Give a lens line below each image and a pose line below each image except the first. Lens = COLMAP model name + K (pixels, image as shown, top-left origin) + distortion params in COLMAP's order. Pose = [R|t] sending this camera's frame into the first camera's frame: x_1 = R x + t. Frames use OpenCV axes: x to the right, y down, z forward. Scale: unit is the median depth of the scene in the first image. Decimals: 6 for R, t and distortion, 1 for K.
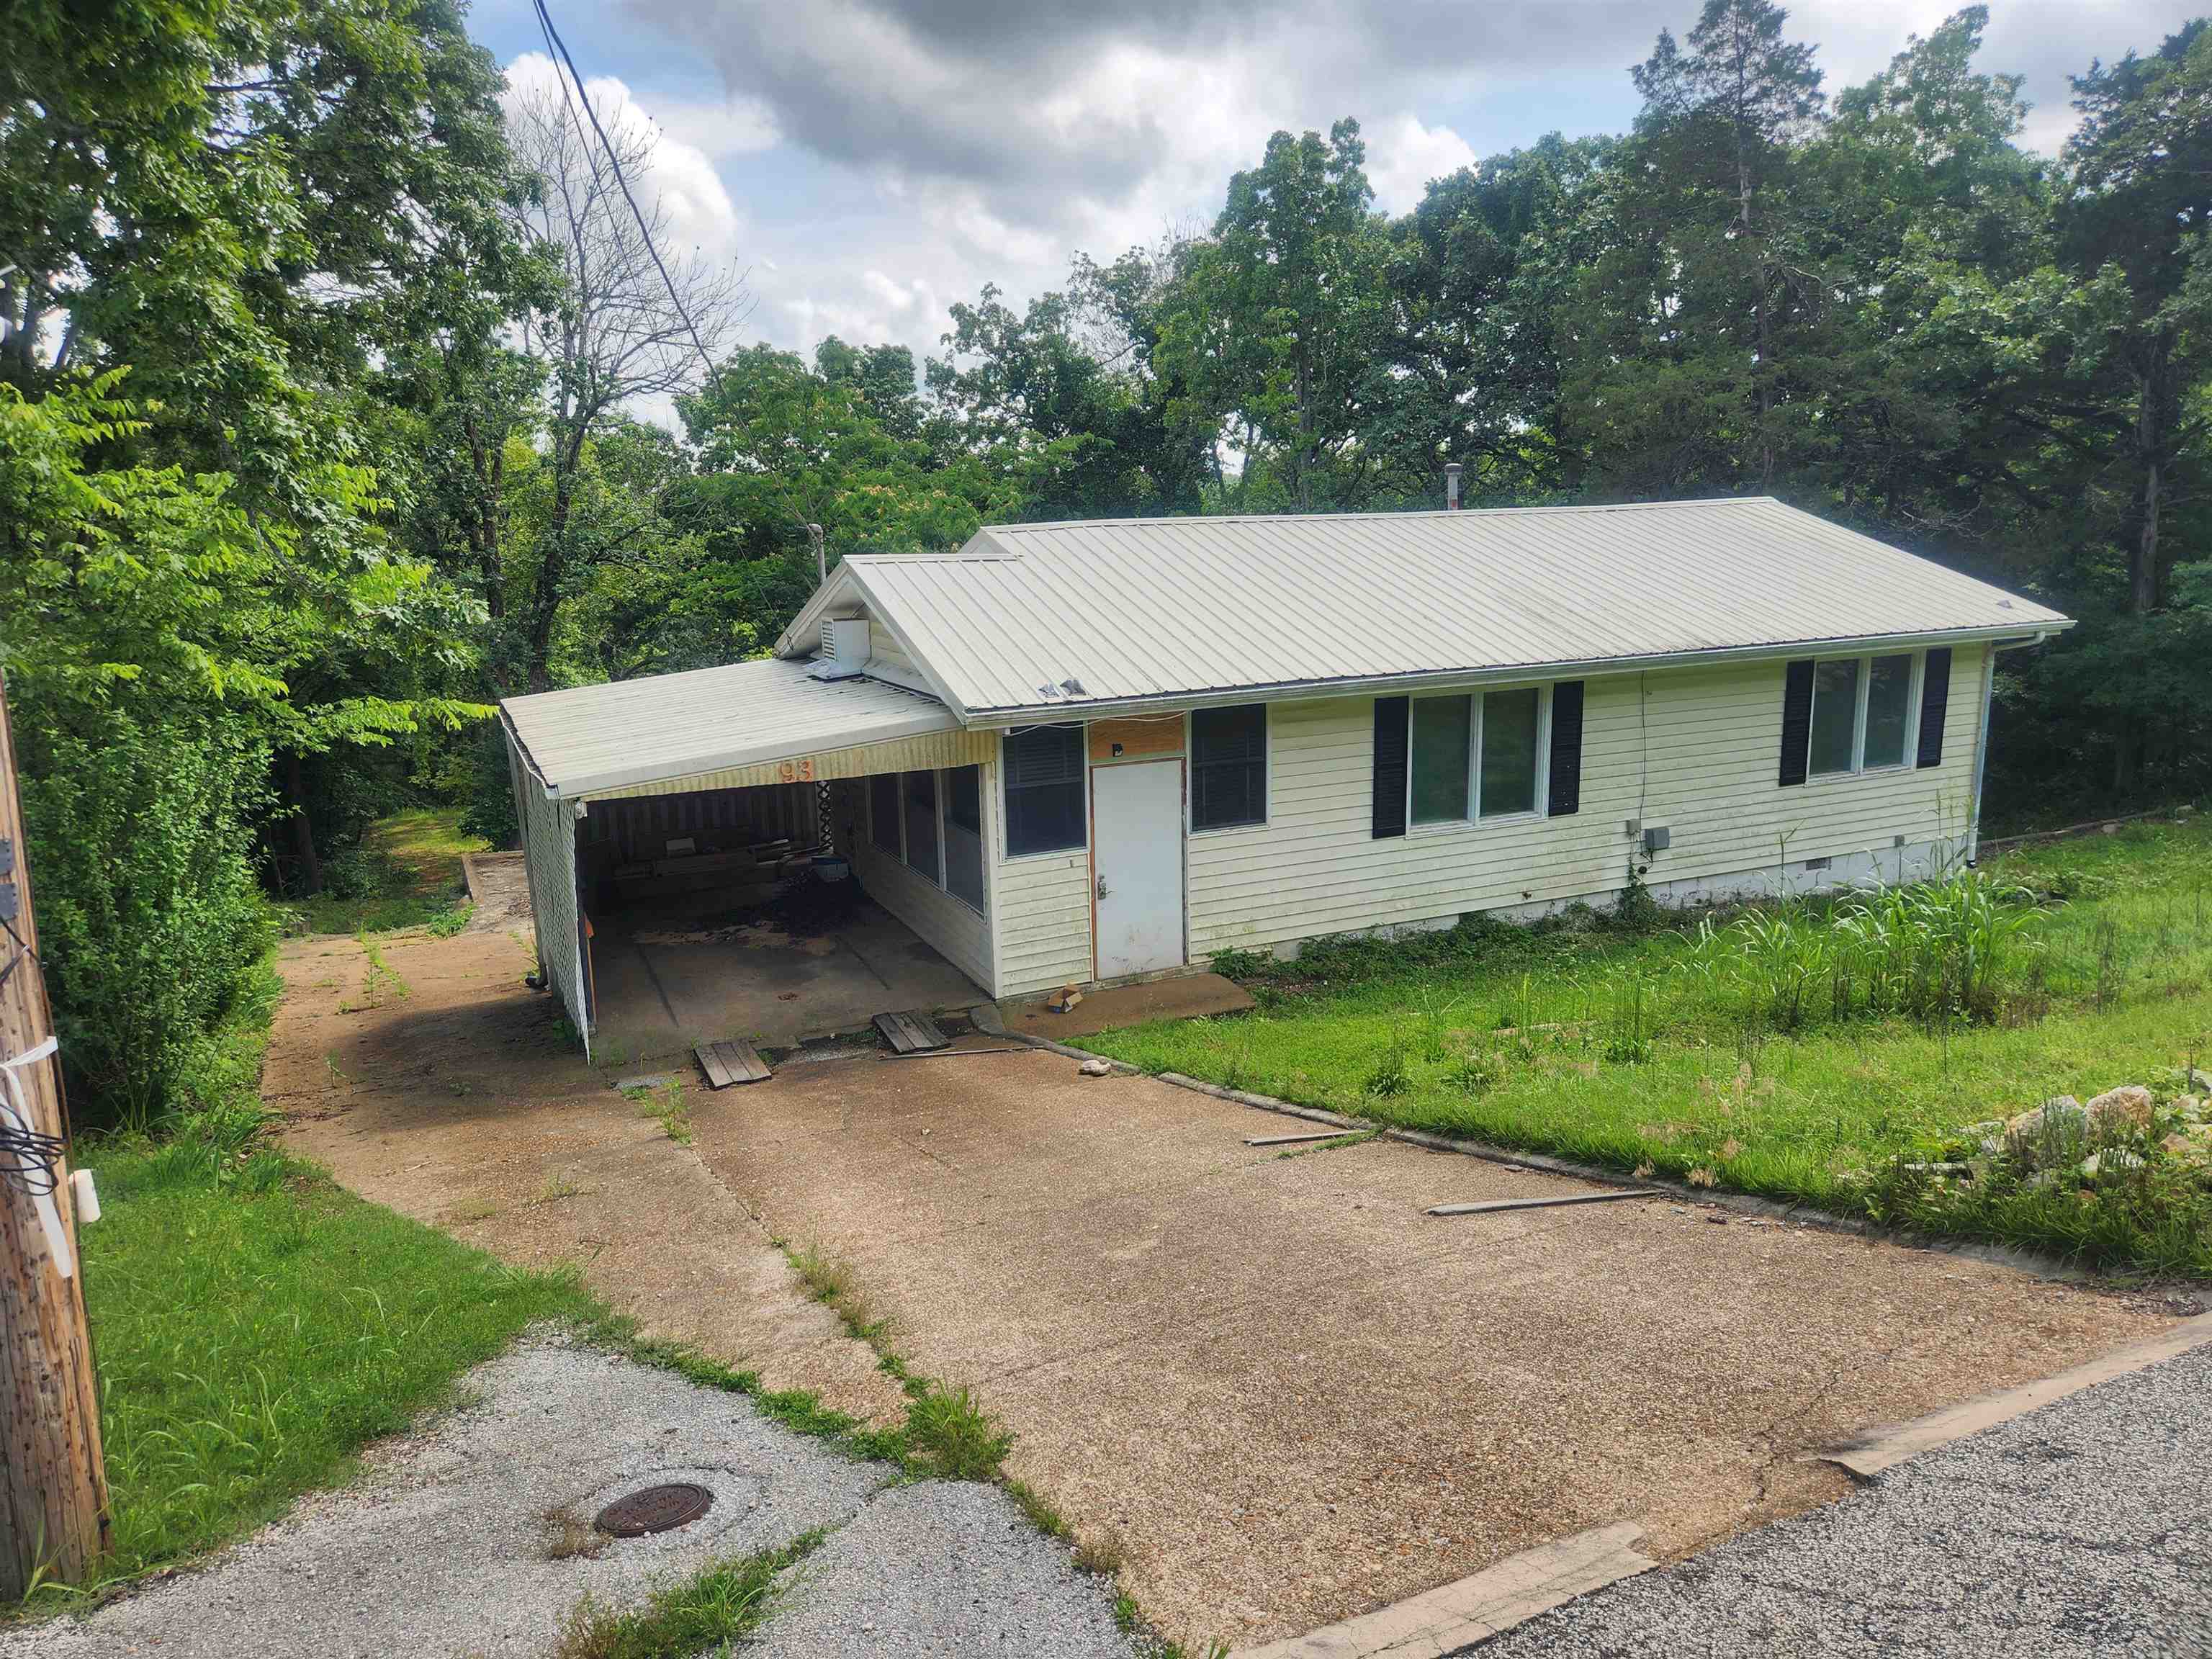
lens RADIAL K [[1469.8, 0, 1103.2], [0, 1469.8, 828.6], [0, 0, 1]] dist [0.004287, -0.000490]
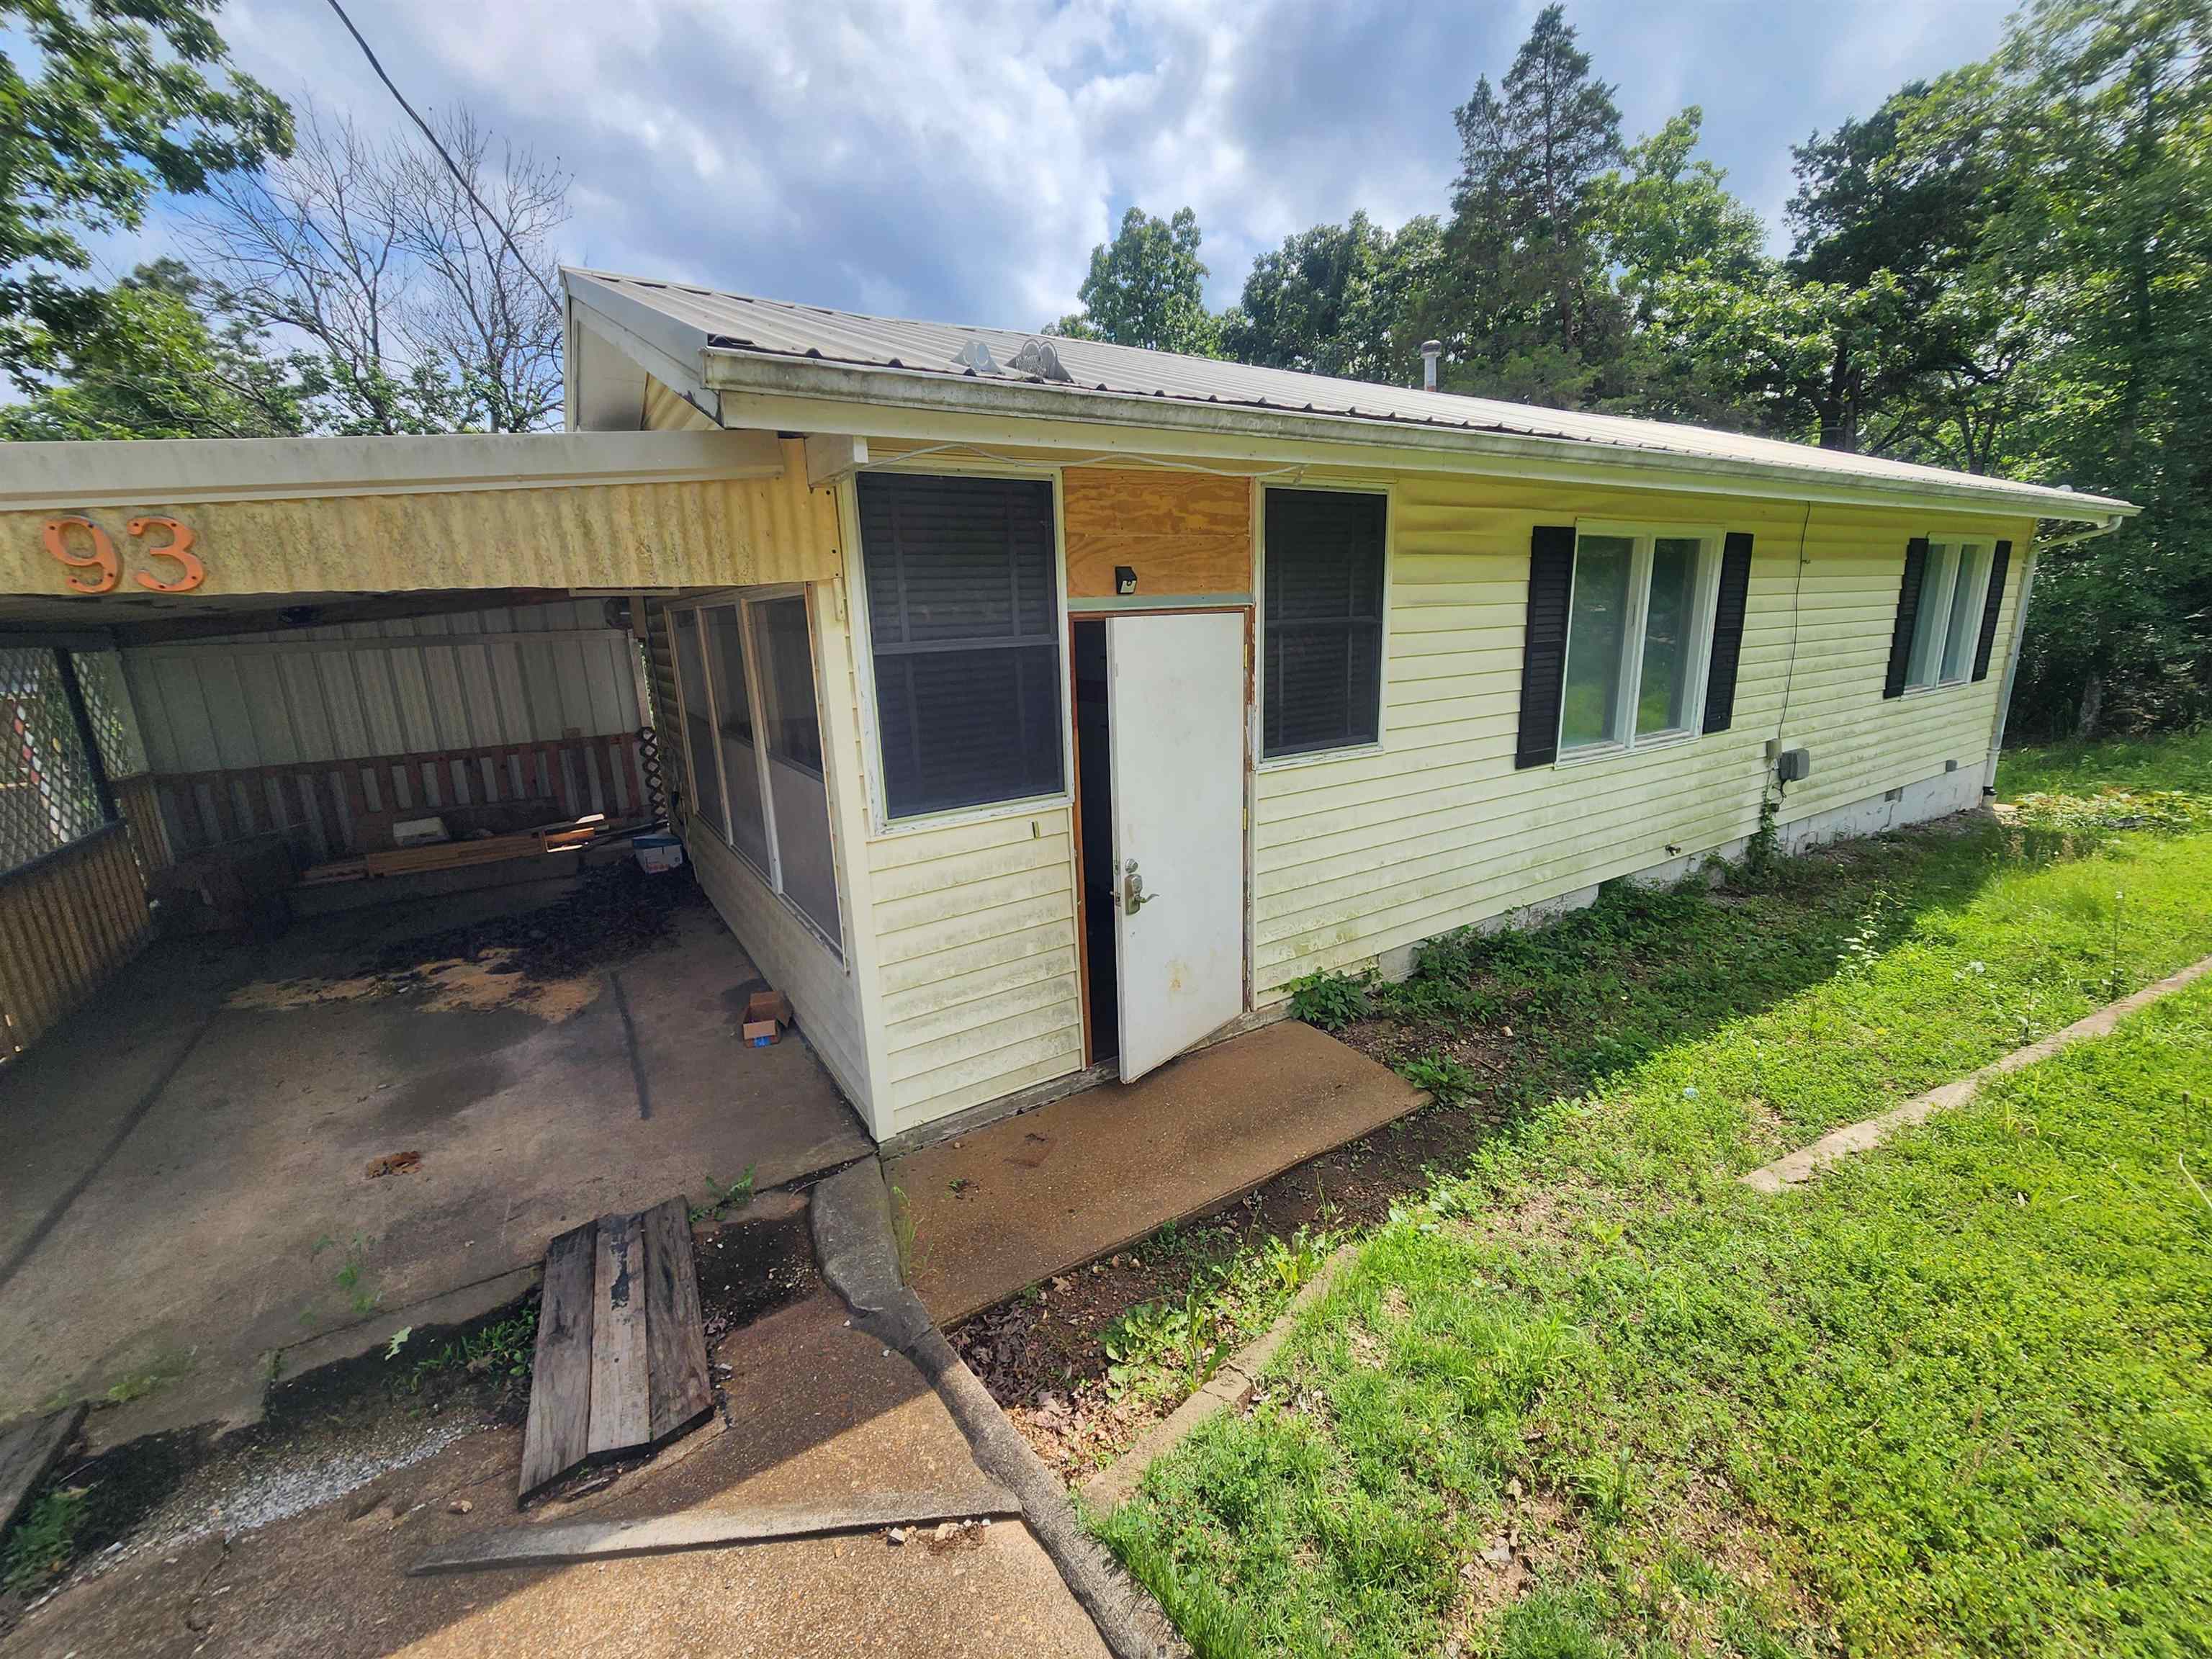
lens RADIAL K [[912.2, 0, 1115.8], [0, 912.2, 812.8], [0, 0, 1]] dist [0.002454, 0.000457]
pose [[0.989832, -0.040033, 0.136493, -0.031127], [0.039363, 0.999196, 0.007601, 0.015094], [-0.136688, -0.002151, 0.990612, 0.627155]]
